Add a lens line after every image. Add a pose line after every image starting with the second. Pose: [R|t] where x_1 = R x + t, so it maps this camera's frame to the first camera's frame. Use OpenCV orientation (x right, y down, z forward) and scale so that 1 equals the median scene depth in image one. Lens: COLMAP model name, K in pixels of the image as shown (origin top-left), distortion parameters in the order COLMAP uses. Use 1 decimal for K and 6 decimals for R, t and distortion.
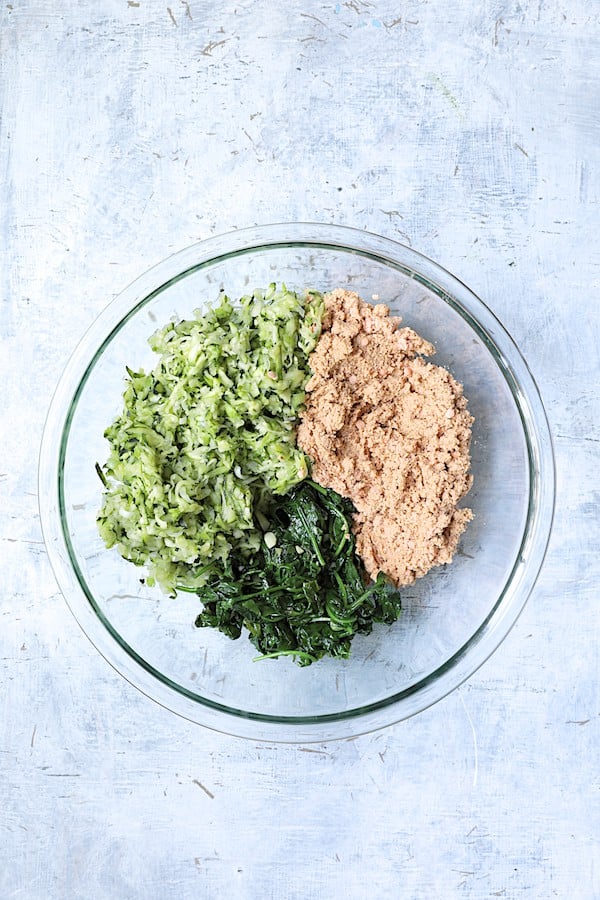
lens RADIAL K [[1000.4, 0, 292.7], [0, 1000.4, 451.7], [0, 0, 1]] dist [0.197082, 0.000000]
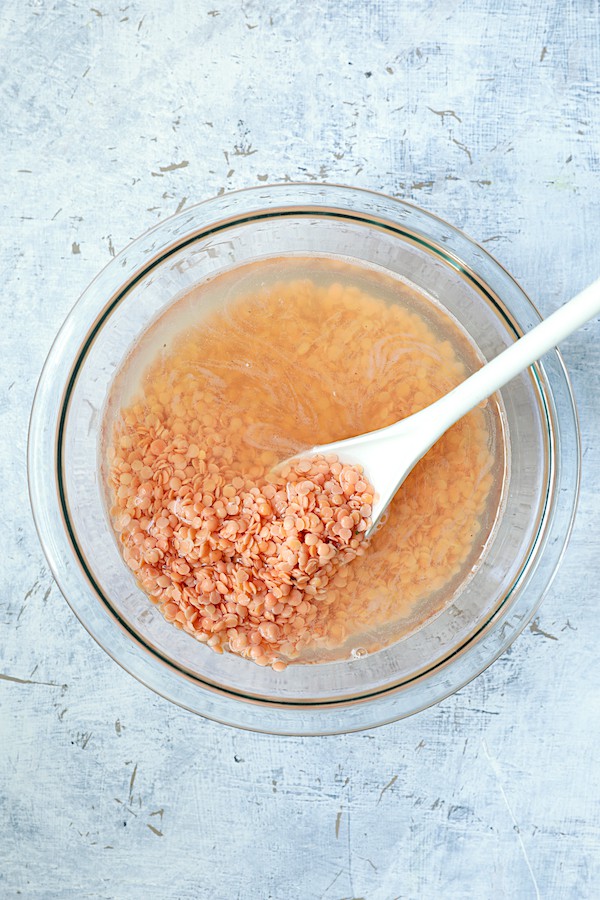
lens RADIAL K [[1000.4, 0, 293.1], [0, 1000.4, 467.5], [0, 0, 1]] dist [0.197082, 0.000000]
pose [[0.999190, 0.039478, 0.007817, 0.001749], [-0.039416, 0.999191, -0.007955, 0.007196], [-0.008125, 0.007641, 0.999938, 0.323147]]
